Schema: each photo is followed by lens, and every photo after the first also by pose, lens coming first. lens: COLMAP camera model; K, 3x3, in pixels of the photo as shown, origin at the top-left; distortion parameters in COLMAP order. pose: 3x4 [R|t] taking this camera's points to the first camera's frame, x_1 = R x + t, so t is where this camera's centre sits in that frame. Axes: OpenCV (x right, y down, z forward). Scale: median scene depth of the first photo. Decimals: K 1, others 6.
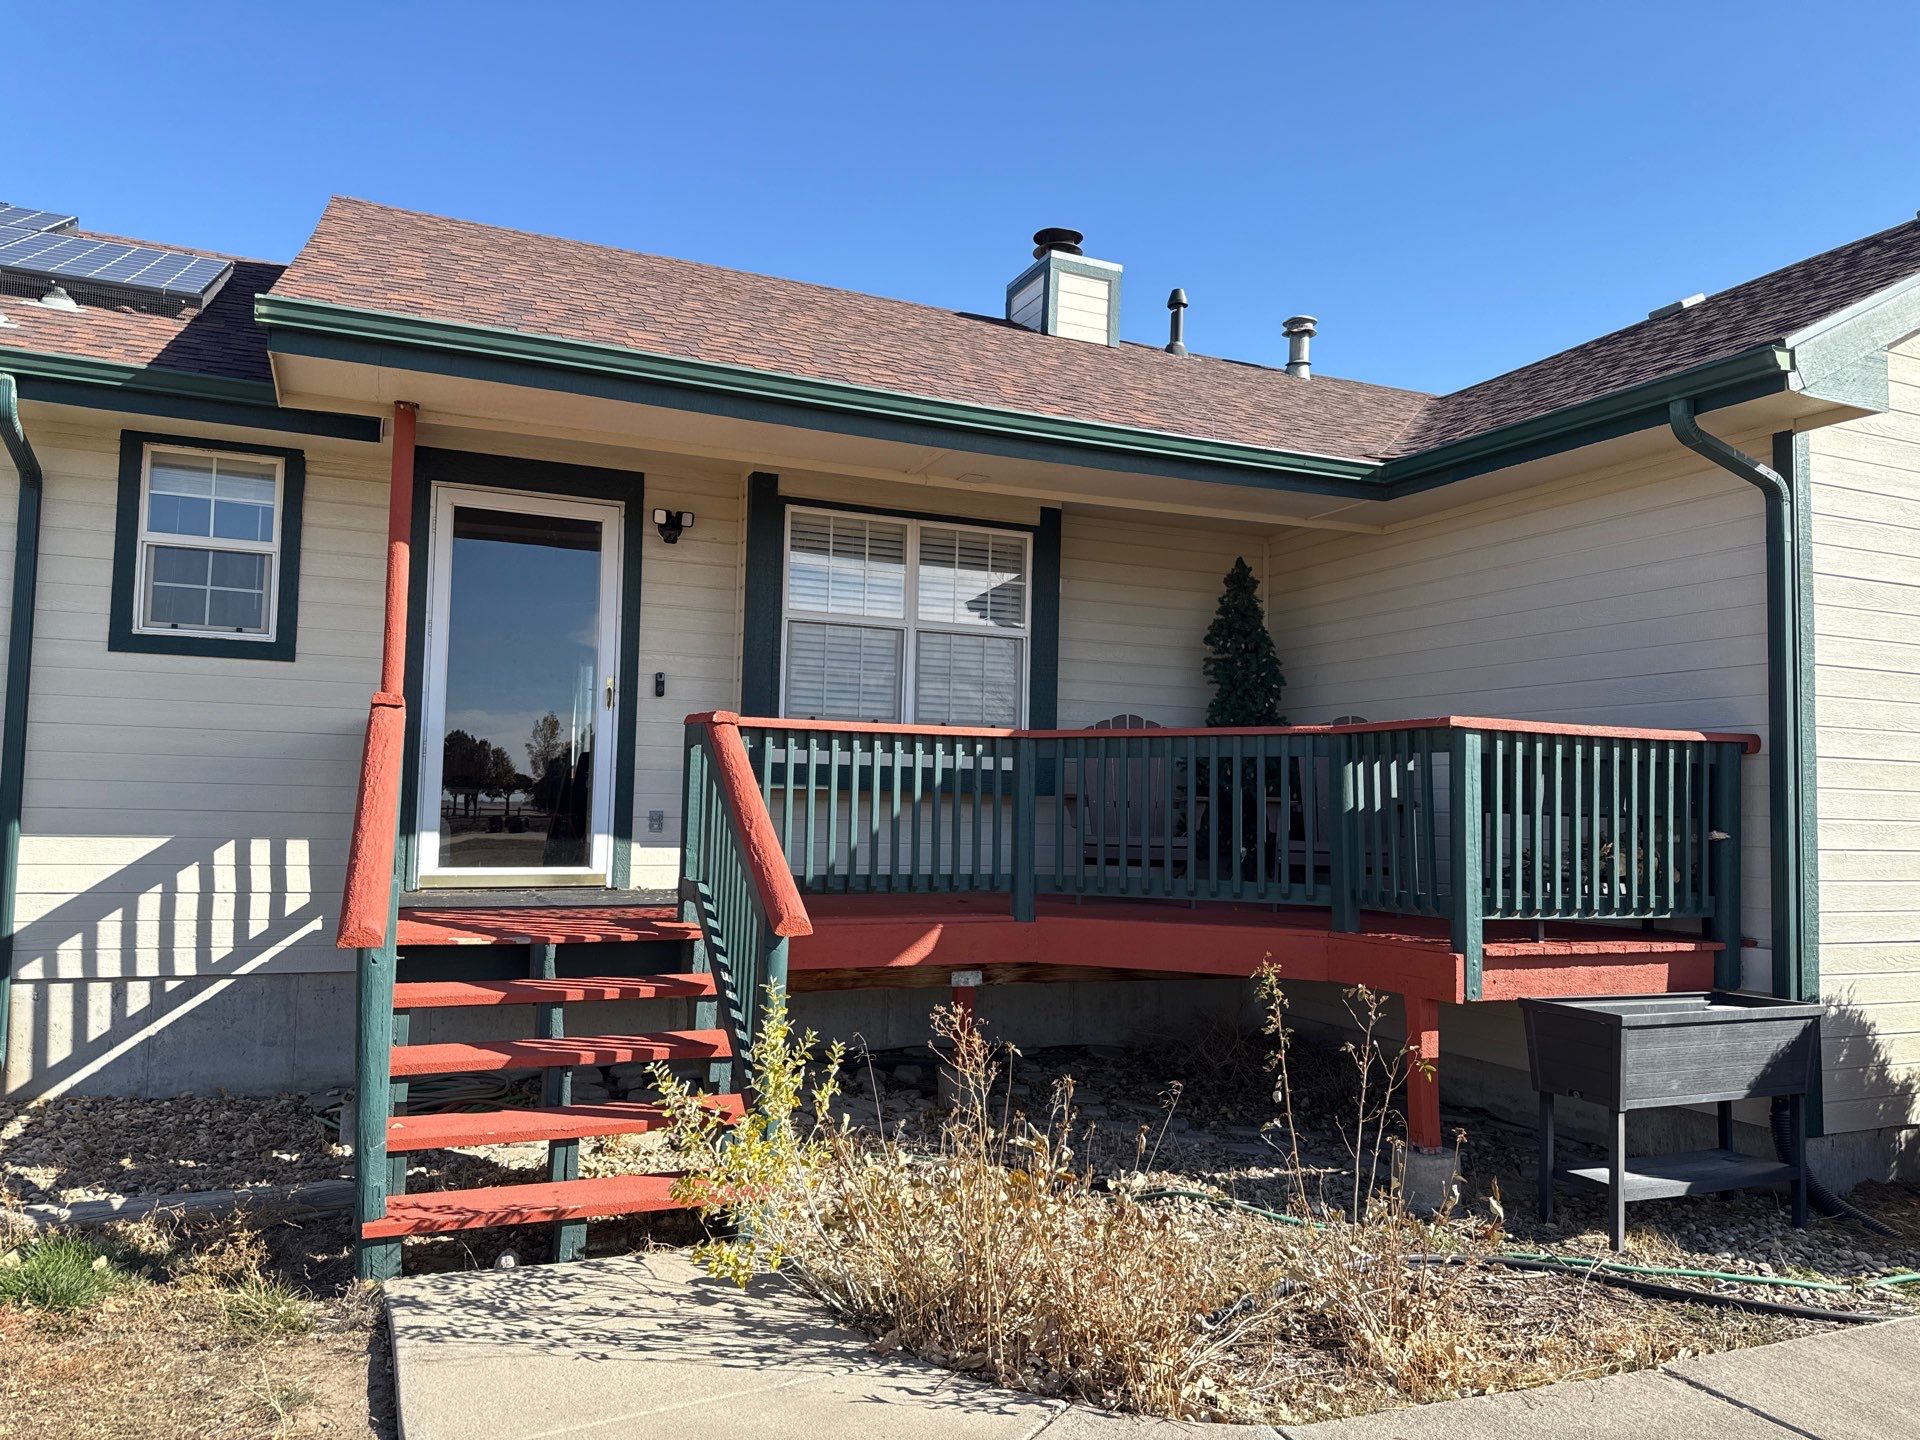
lens RADIAL K [[1345.6, 0, 960.0], [0, 1345.6, 720.0], [0, 0, 1]] dist [0.064784, -0.073577]
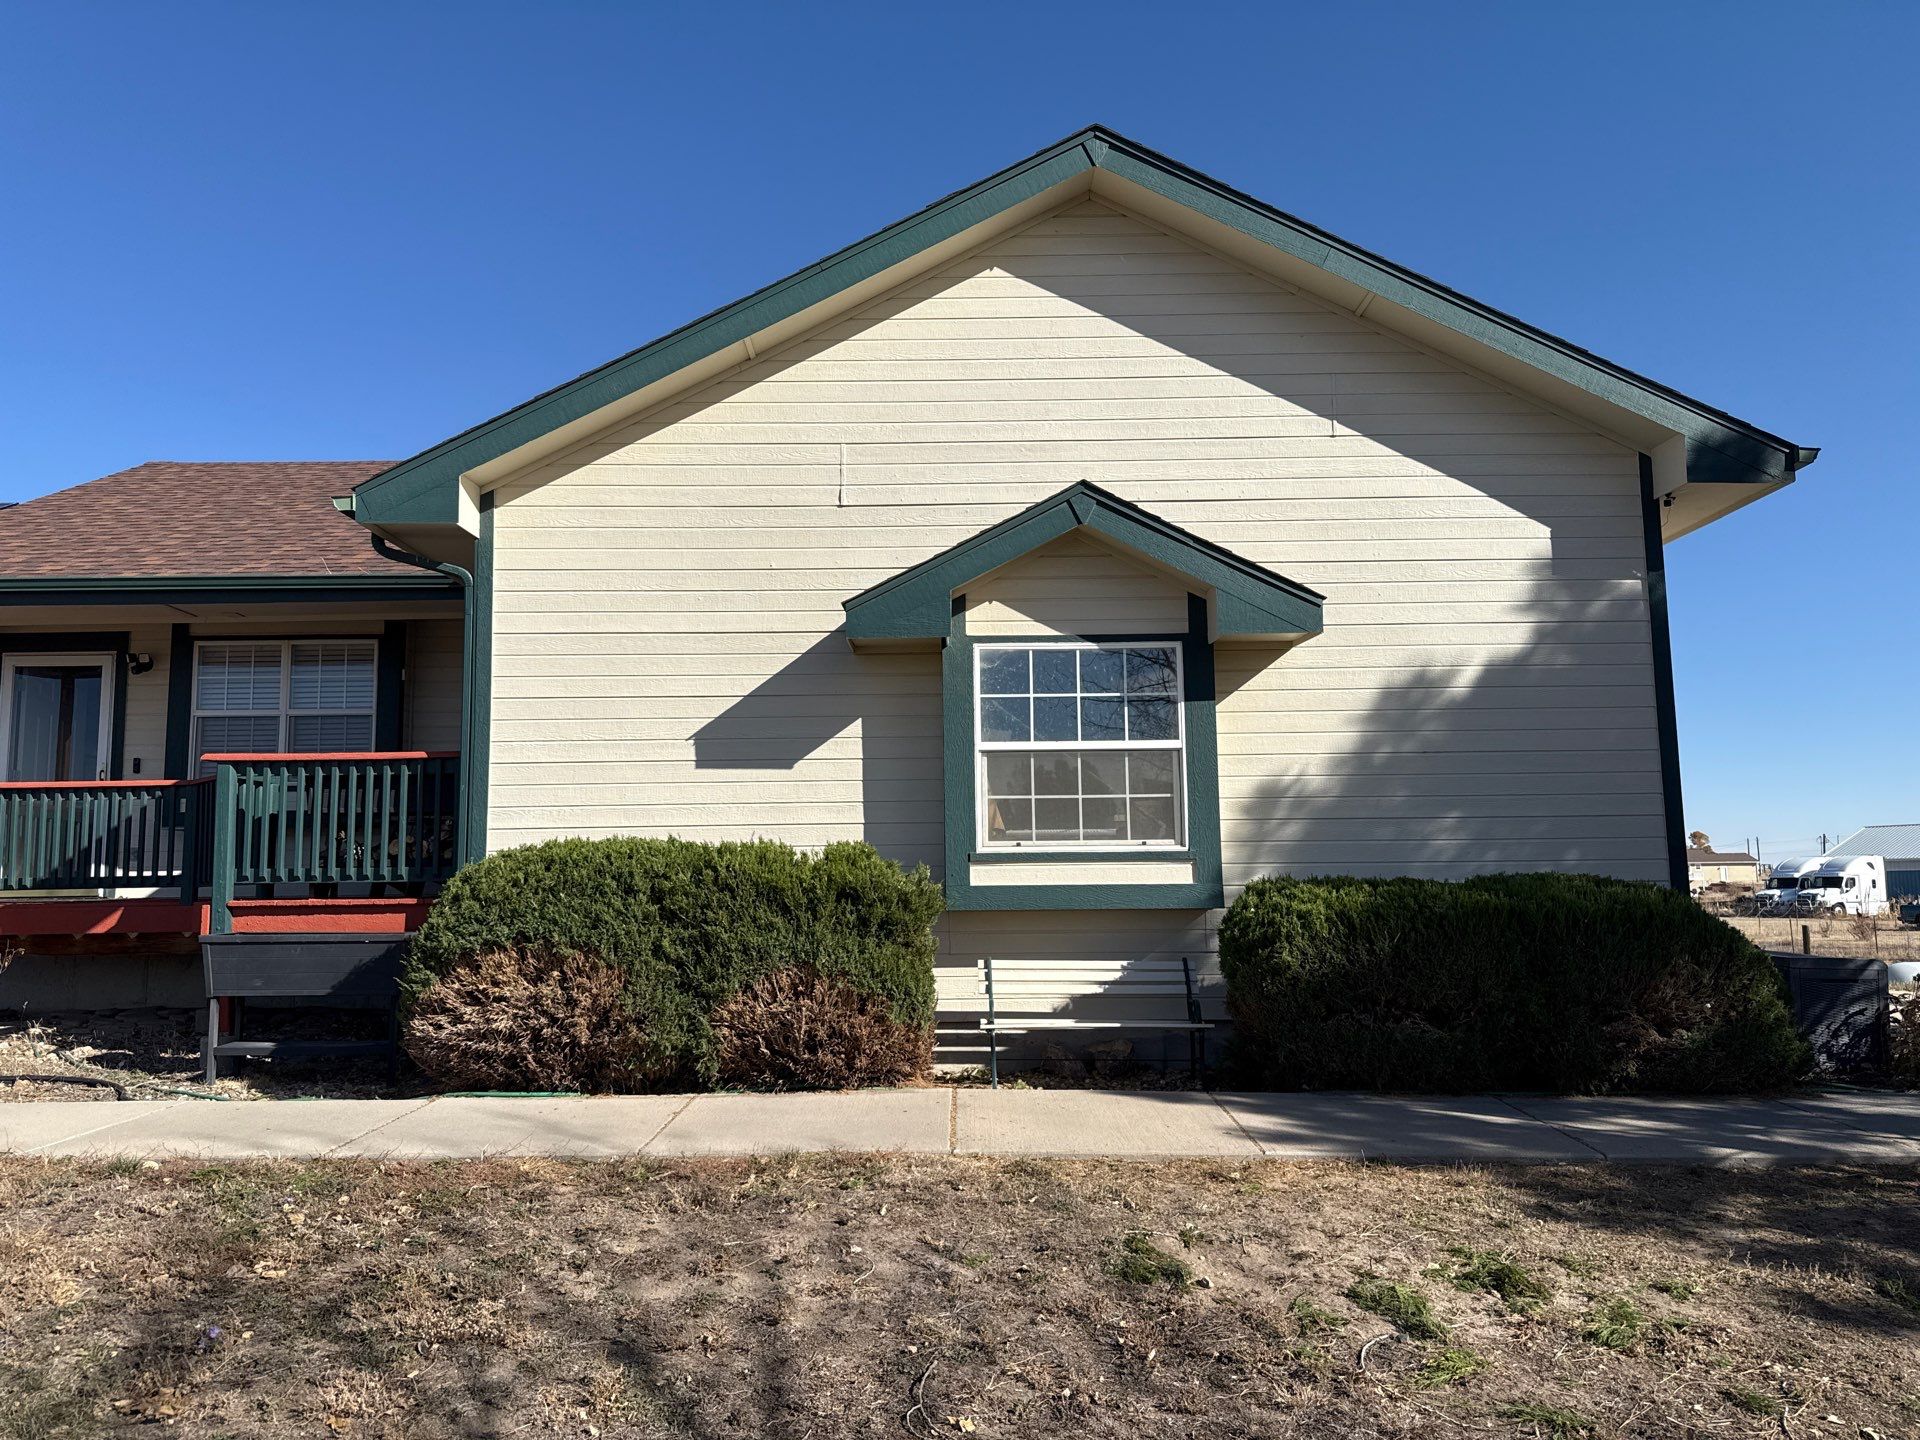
lens RADIAL K [[1345.6, 0, 960.0], [0, 1345.6, 720.0], [0, 0, 1]] dist [0.064784, -0.073577]
pose [[0.919588, -0.080023, -0.384648, 1.252364], [0.060857, 0.996234, -0.061766, 0.076264], [0.388142, 0.033391, 0.920994, -0.079123]]
